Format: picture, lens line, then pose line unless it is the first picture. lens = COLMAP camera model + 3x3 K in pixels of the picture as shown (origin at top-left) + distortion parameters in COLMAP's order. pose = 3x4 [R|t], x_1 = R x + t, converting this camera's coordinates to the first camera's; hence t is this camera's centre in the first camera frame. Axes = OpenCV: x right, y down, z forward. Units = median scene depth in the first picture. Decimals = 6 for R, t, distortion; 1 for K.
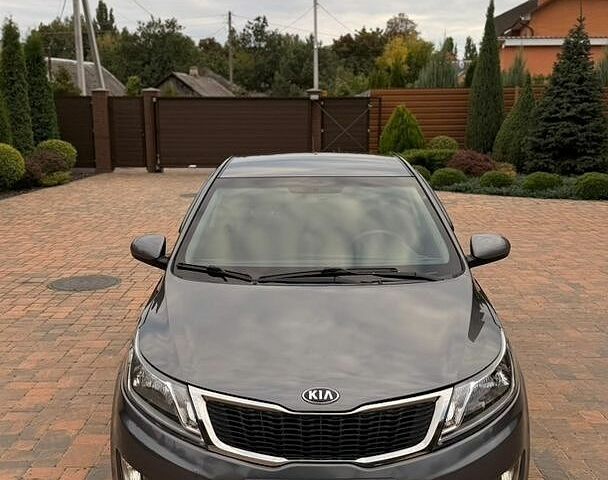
lens RADIAL K [[754.6, 0, 302.9], [0, 754.6, 229.3], [0, 0, 1]] dist [0.091280, 0.000000]
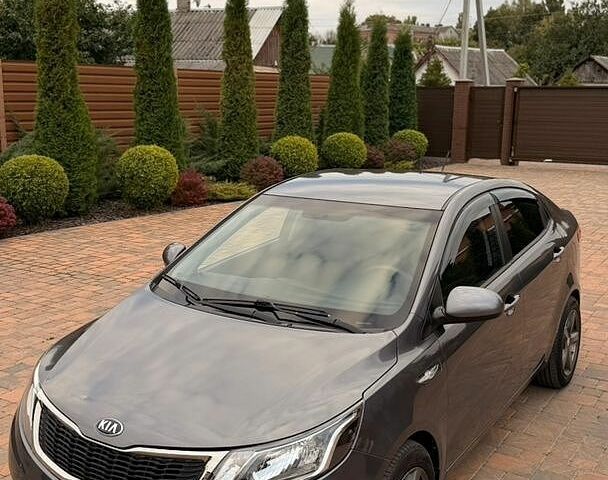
lens RADIAL K [[754.6, 0, 299.6], [0, 754.6, 233.8], [0, 0, 1]] dist [0.091280, 0.000000]
pose [[0.844833, 0.108894, -0.523831, 0.124382], [-0.094702, 0.994045, 0.053907, -0.019478], [0.526582, 0.004066, 0.850115, 0.043642]]
